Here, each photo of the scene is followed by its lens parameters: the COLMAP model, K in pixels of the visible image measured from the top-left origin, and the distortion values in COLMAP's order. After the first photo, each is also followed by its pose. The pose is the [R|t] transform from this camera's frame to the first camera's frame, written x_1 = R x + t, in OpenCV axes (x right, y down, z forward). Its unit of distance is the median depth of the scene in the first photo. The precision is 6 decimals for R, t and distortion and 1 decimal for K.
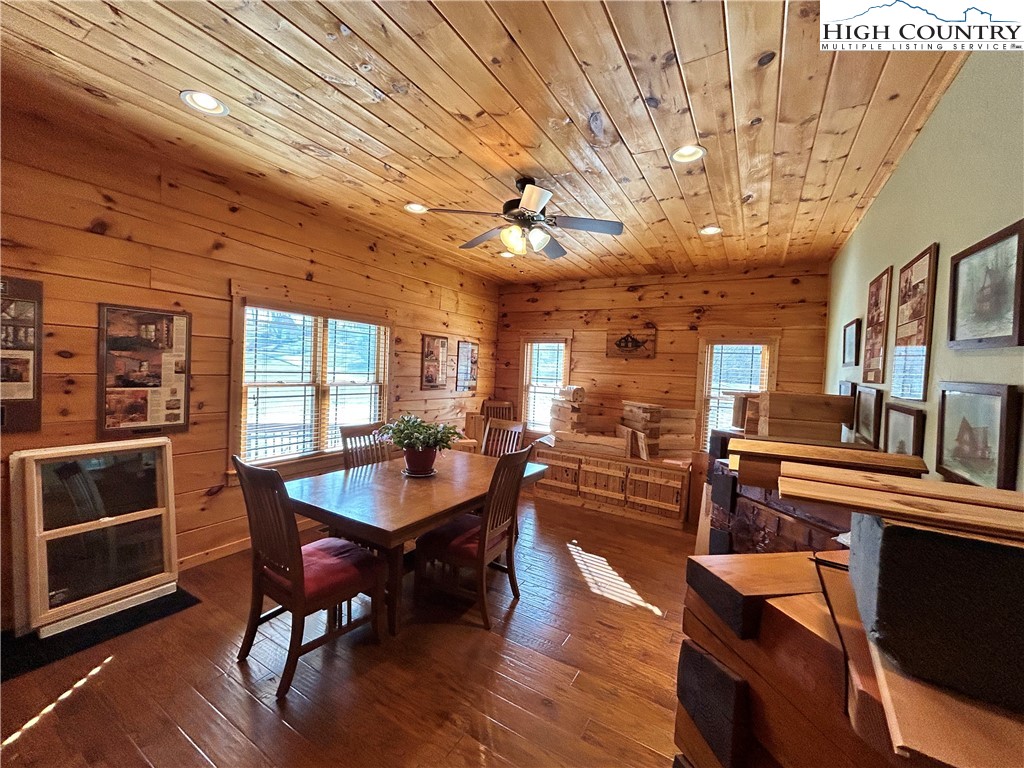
lens RADIAL K [[412.6, 0, 512.4], [0, 412.6, 385.6], [0, 0, 1]] dist [-0.001953, 0.000894]
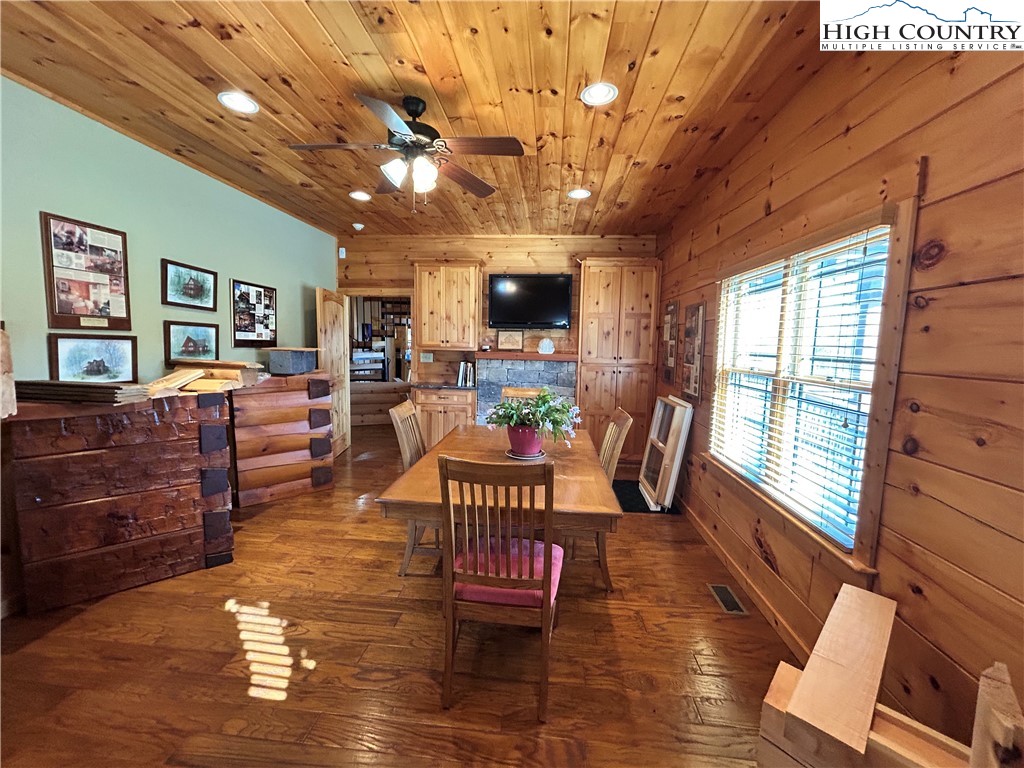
lens RADIAL K [[412.6, 0, 512.6], [0, 412.6, 385.7], [0, 0, 1]] dist [-0.001953, 0.000894]
pose [[-0.896890, -0.014998, -0.441999, 0.196461], [-0.075130, 0.990065, 0.118857, -0.044653], [0.435825, 0.139809, -0.889106, 1.828188]]
